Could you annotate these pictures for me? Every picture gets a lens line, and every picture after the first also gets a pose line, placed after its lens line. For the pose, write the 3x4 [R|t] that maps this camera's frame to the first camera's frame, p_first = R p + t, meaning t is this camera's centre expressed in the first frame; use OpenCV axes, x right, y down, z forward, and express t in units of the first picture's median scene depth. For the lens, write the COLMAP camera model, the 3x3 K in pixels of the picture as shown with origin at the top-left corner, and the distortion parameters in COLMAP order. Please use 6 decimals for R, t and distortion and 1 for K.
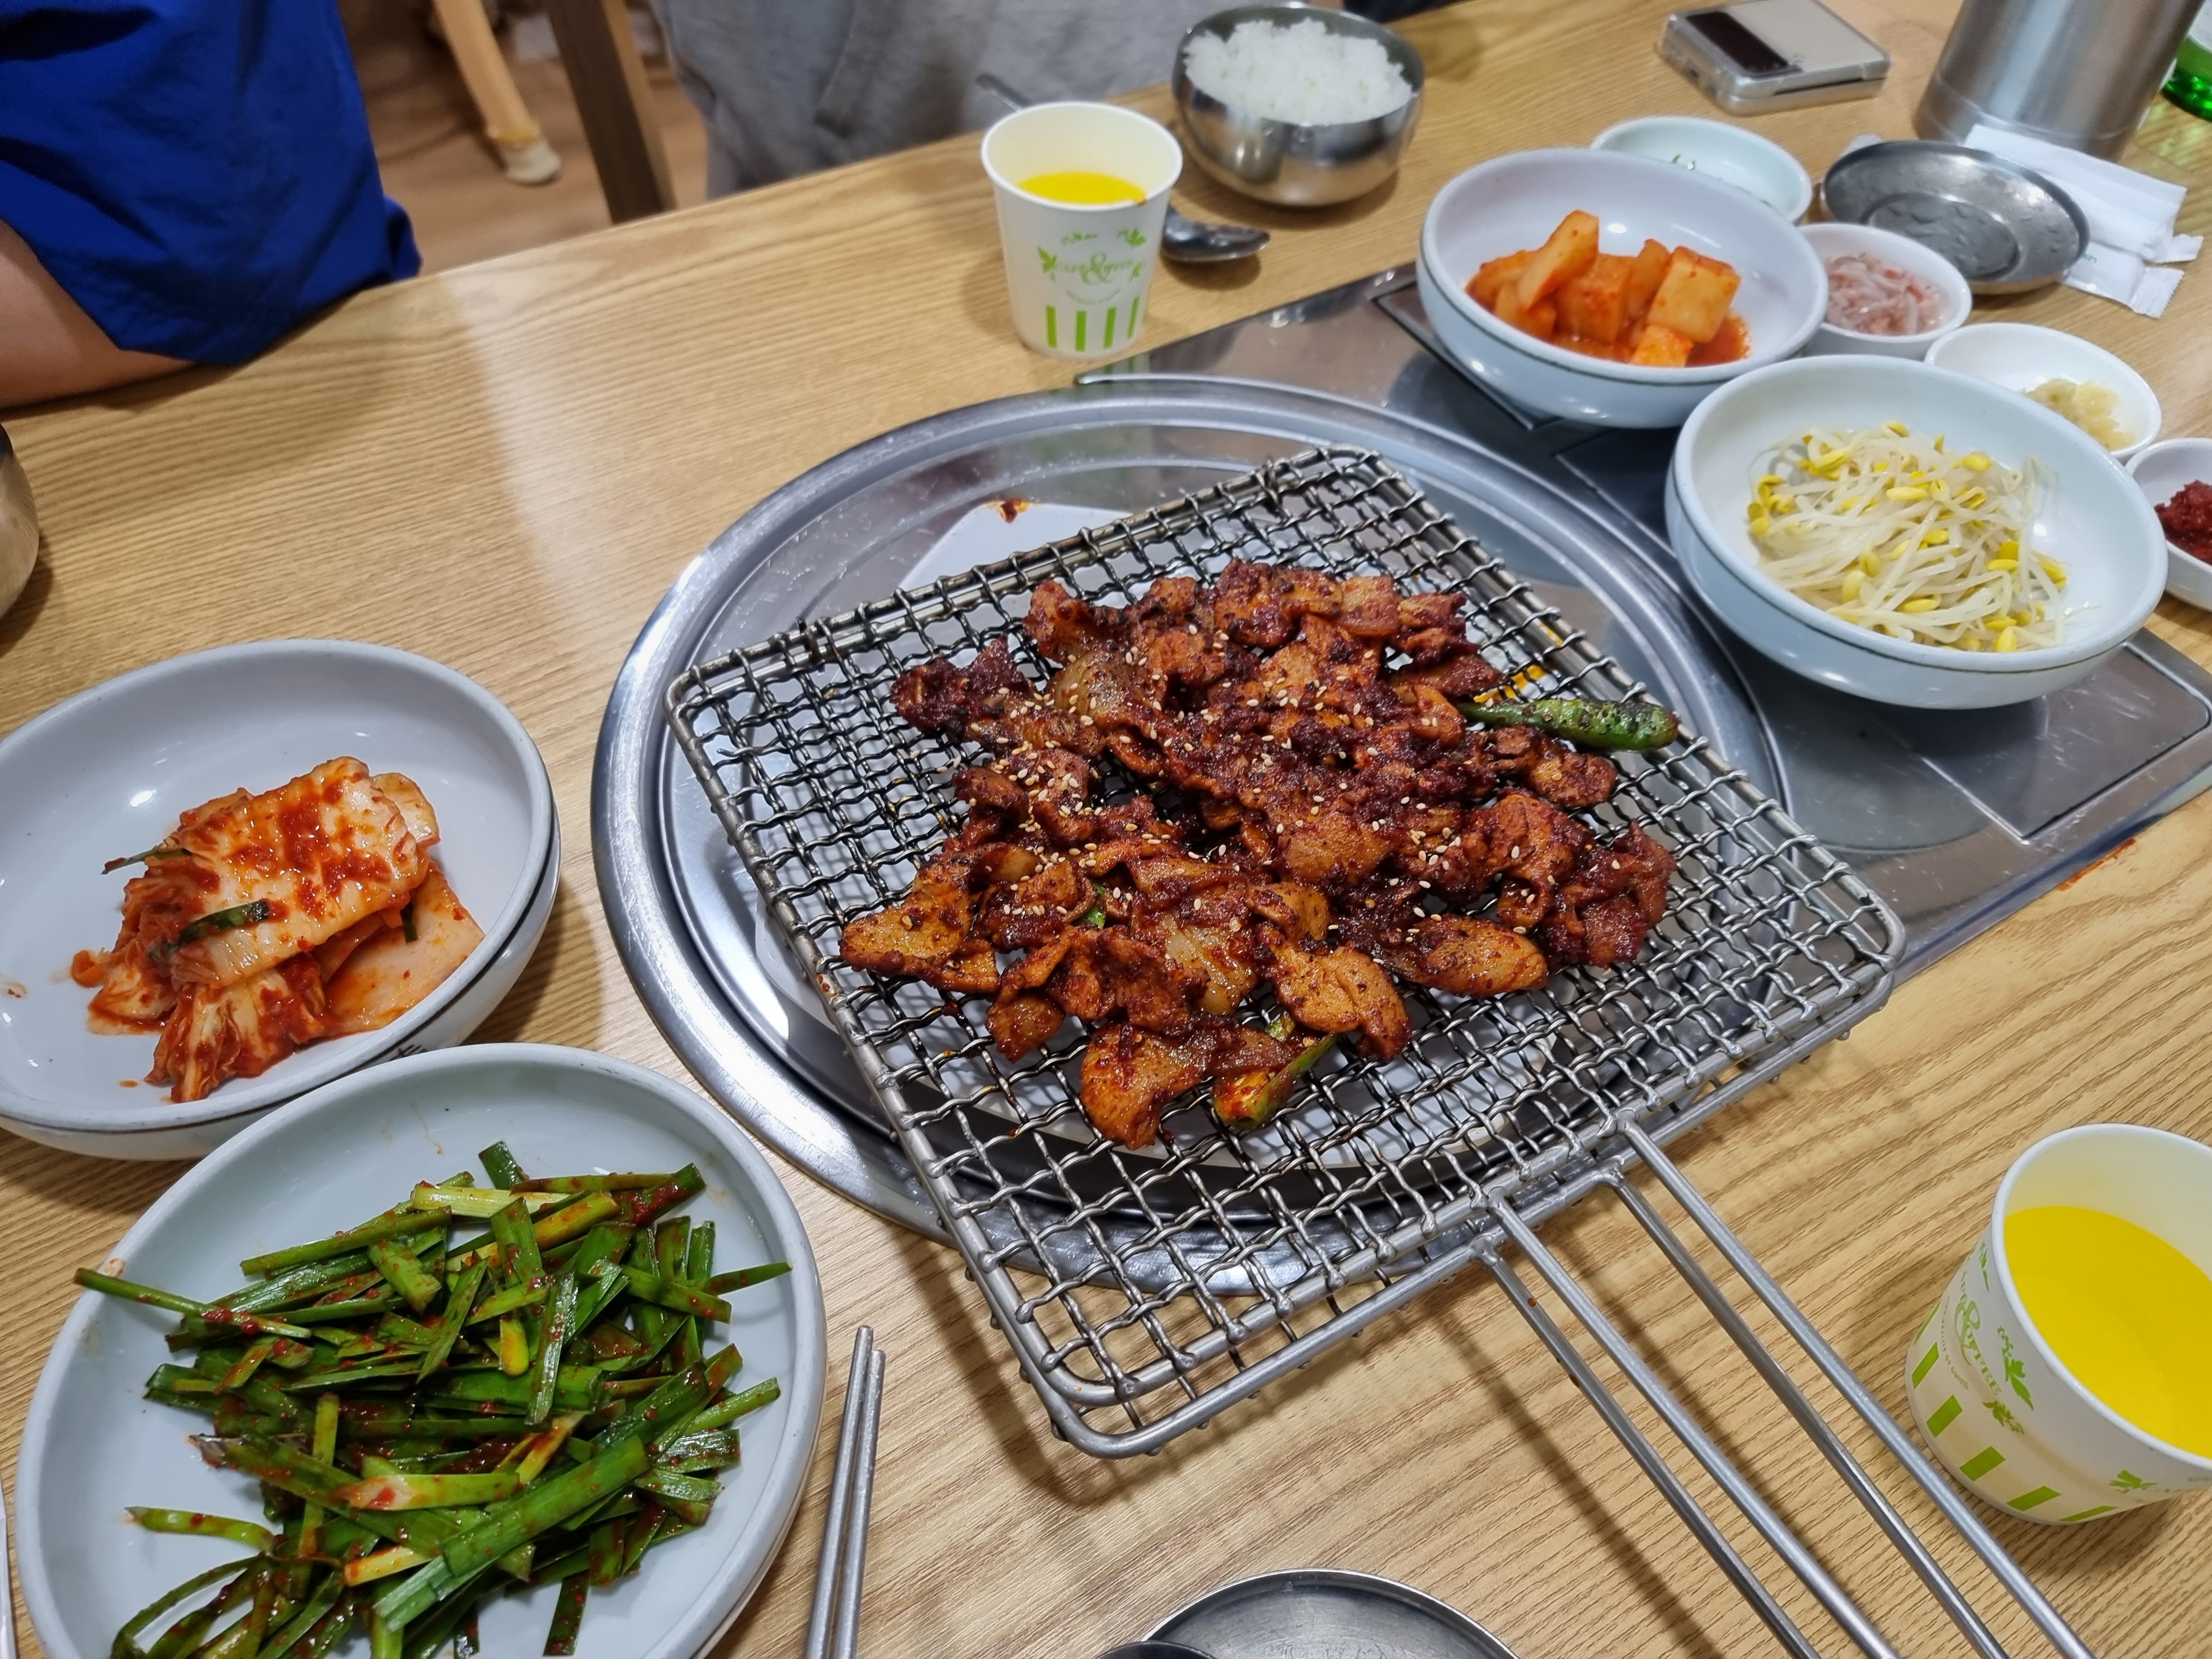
lens RADIAL K [[1570.9, 0, 1119.7], [0, 1570.9, 820.5], [0, 0, 1]] dist [0.028994, -0.044025]
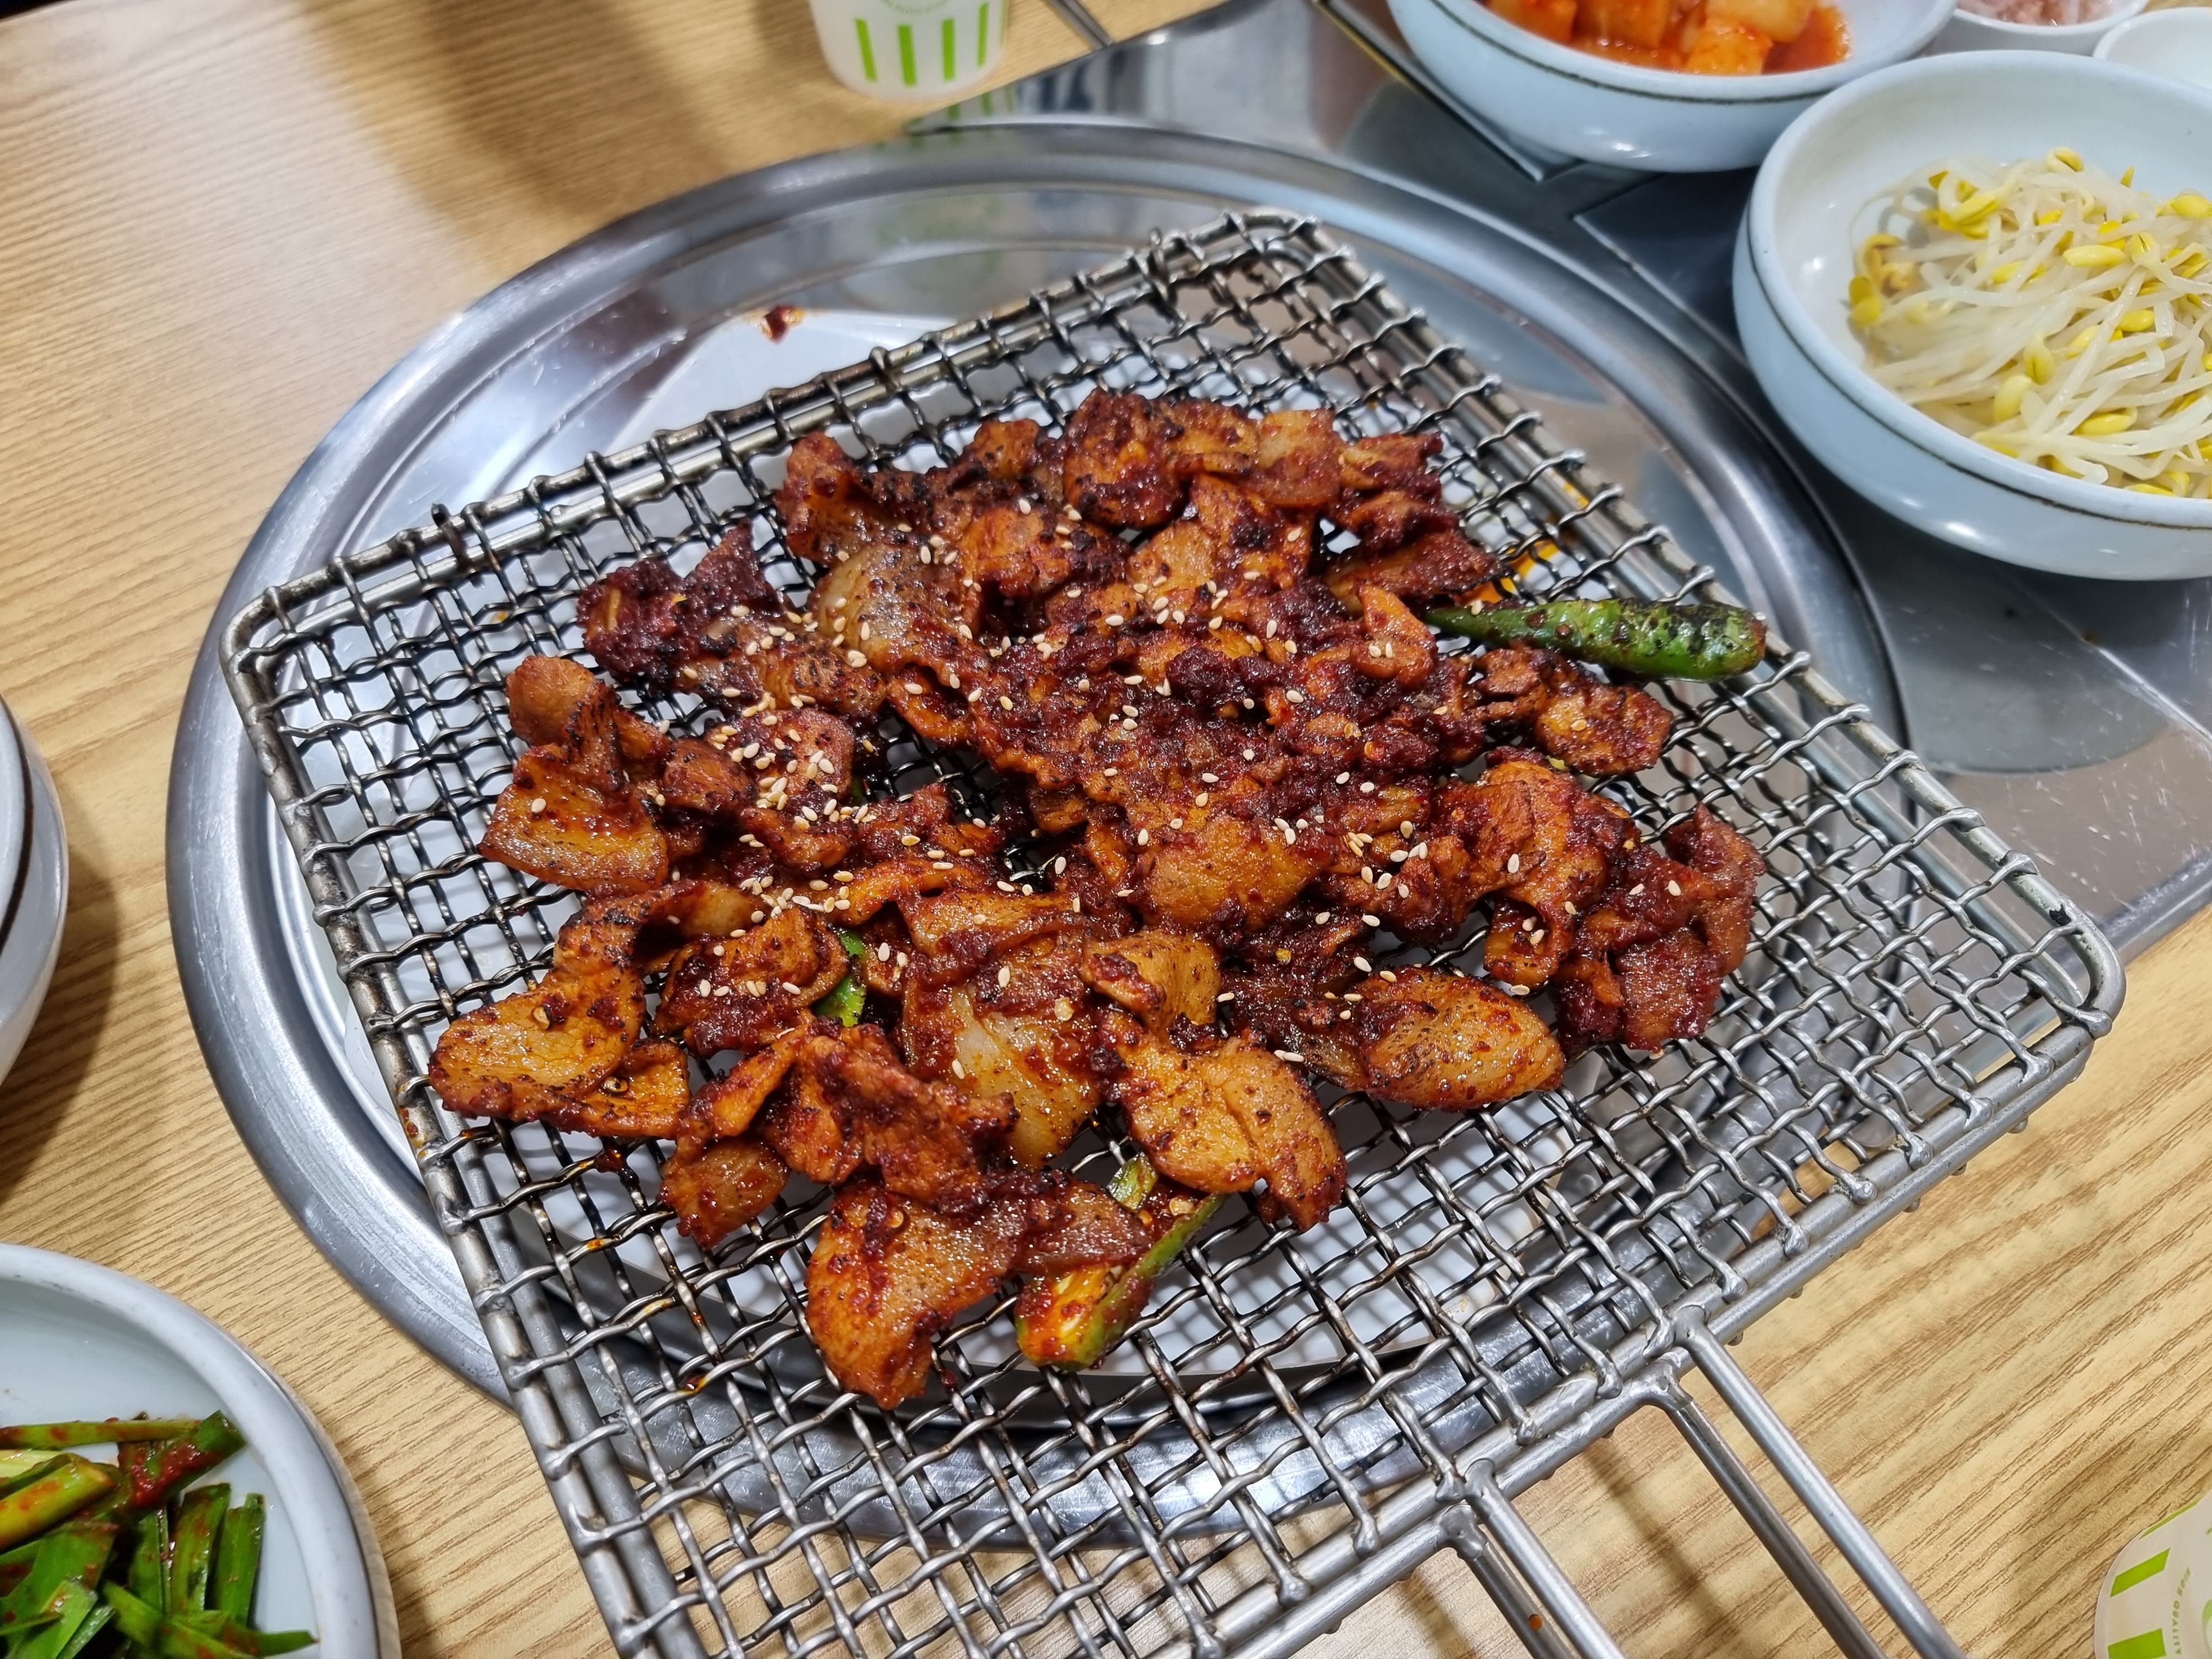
lens RADIAL K [[1570.9, 0, 1116.3], [0, 1570.9, 861.7], [0, 0, 1]] dist [0.028994, -0.044025]
pose [[0.999482, -0.031589, -0.006208, 0.091526], [0.032152, 0.989233, 0.142772, -0.073084], [0.001631, -0.142898, 0.989736, 0.357394]]
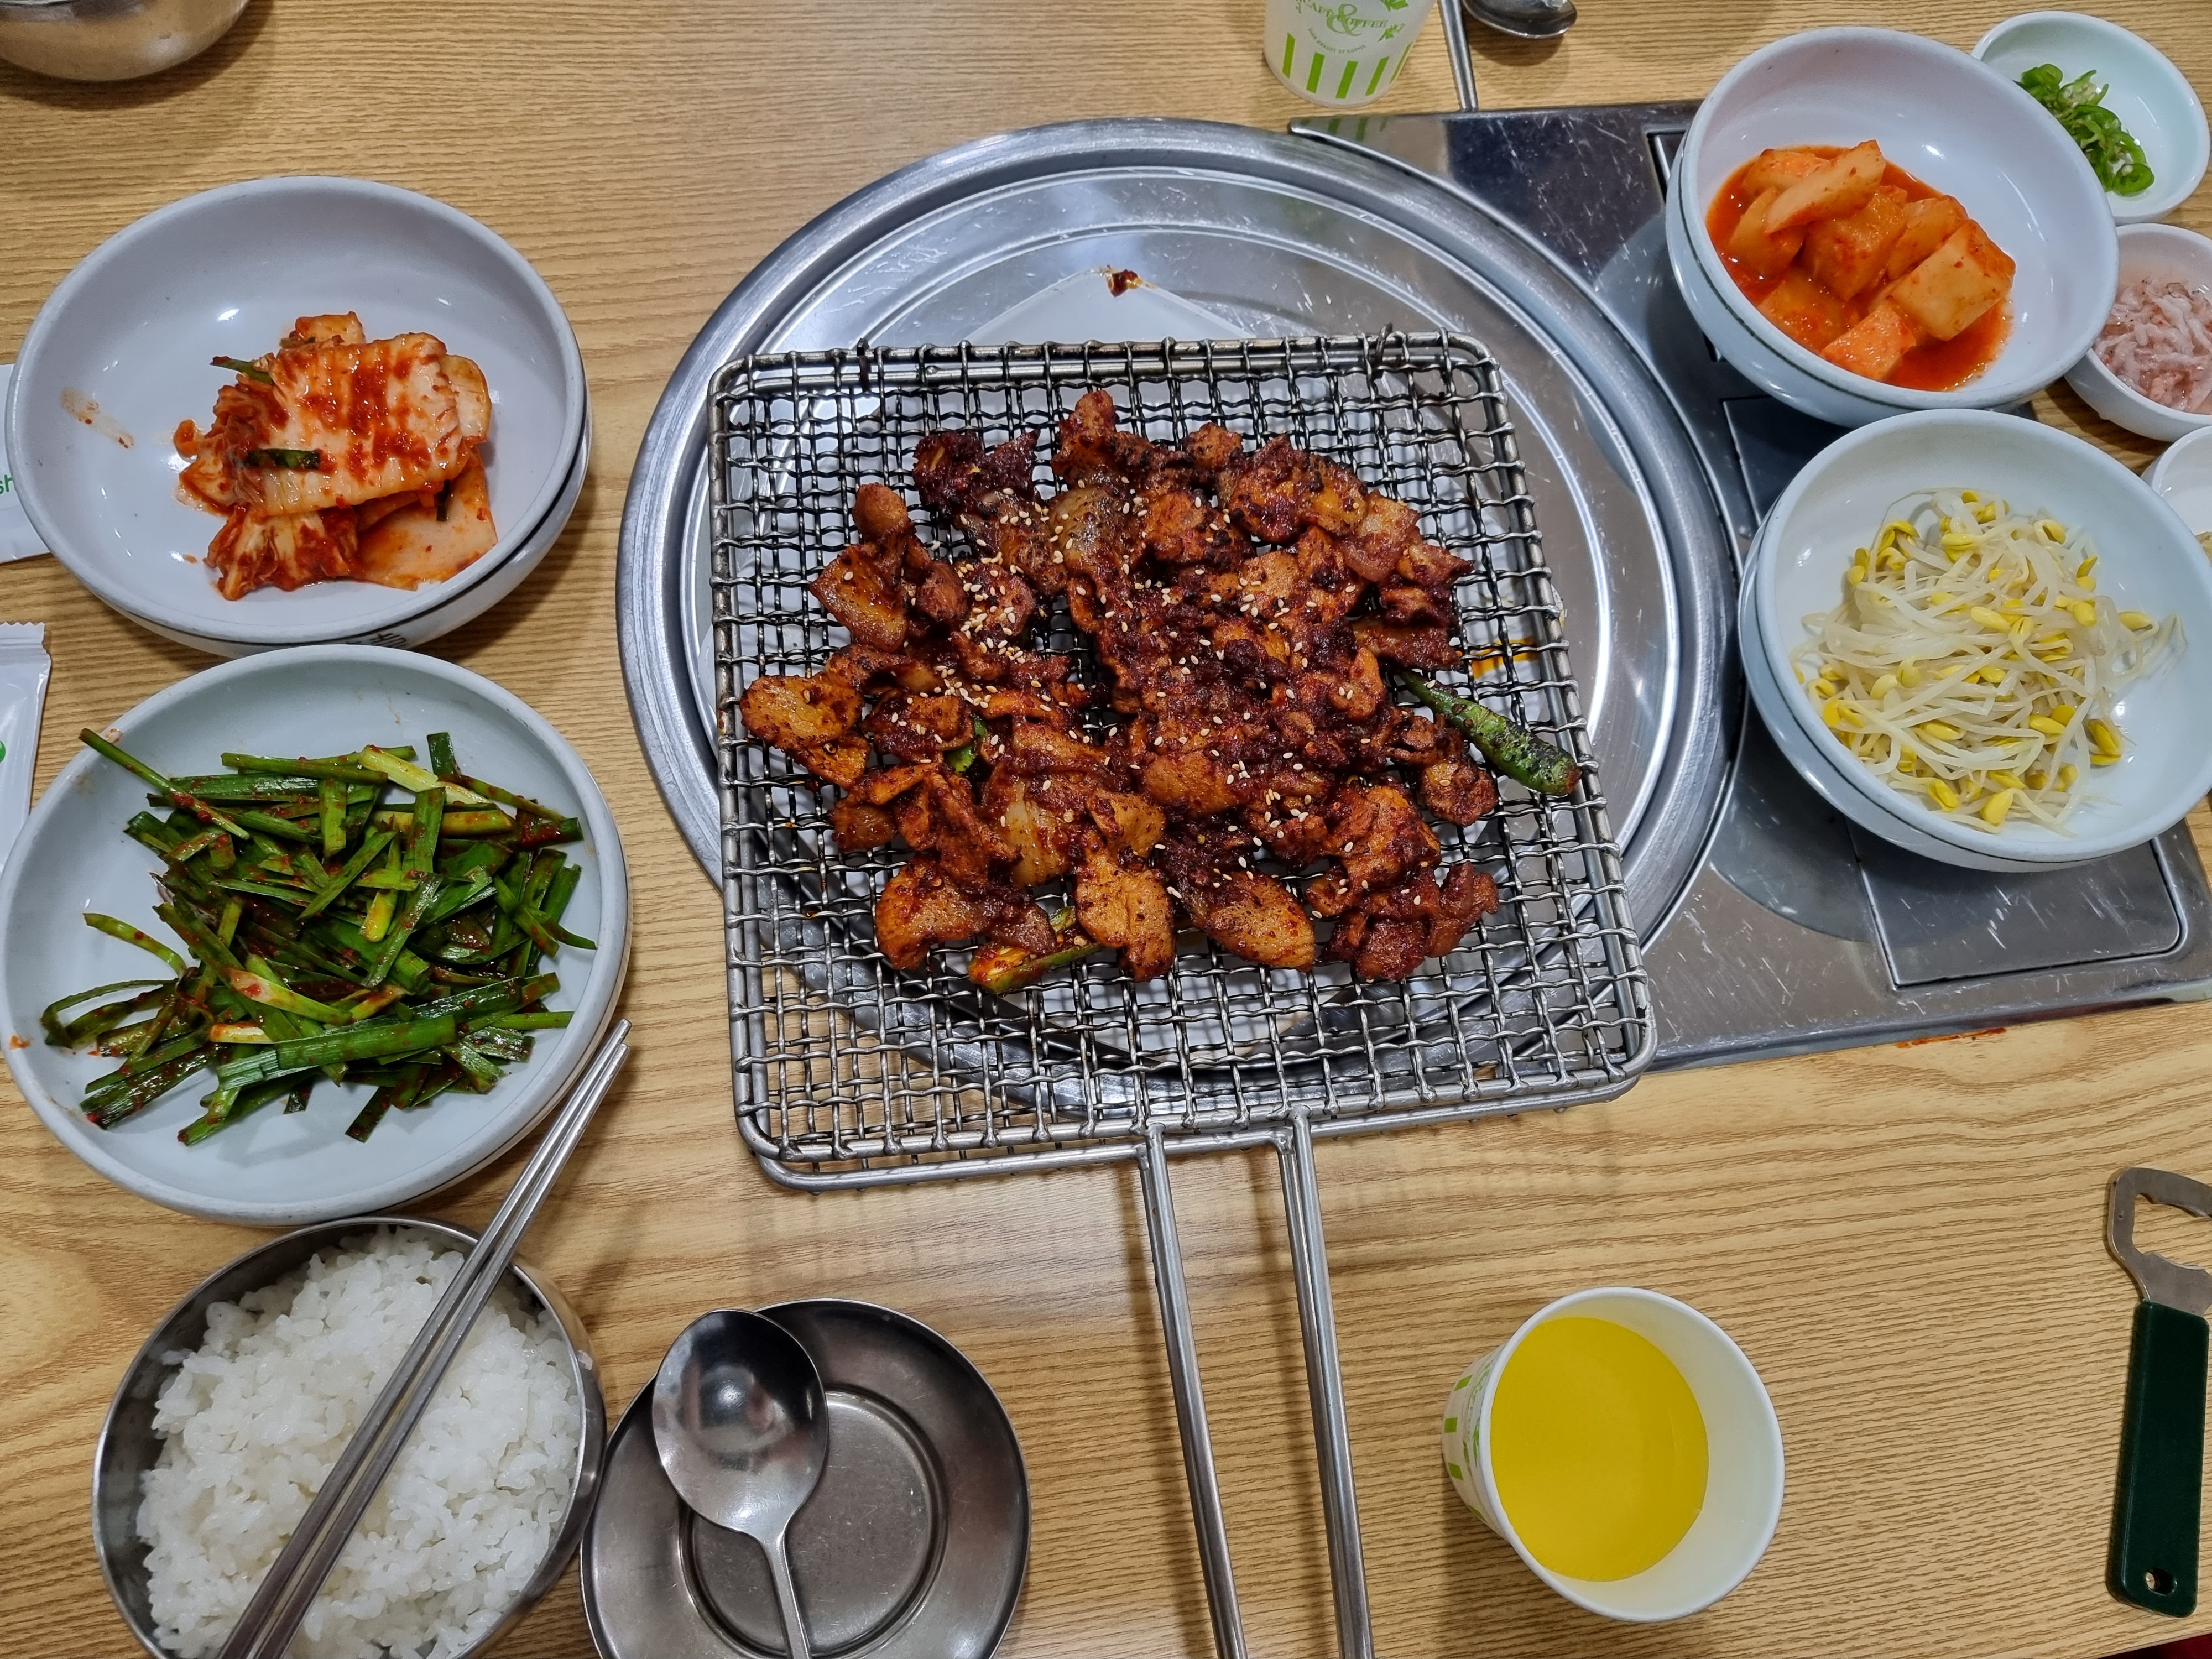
lens RADIAL K [[1570.9, 0, 1145.8], [0, 1570.9, 852.8], [0, 0, 1]] dist [0.028994, -0.044025]
pose [[0.915473, 0.395478, -0.074207, 0.197245], [-0.350009, 0.873640, 0.338003, -0.278570], [0.198504, -0.283459, 0.938215, -0.034652]]
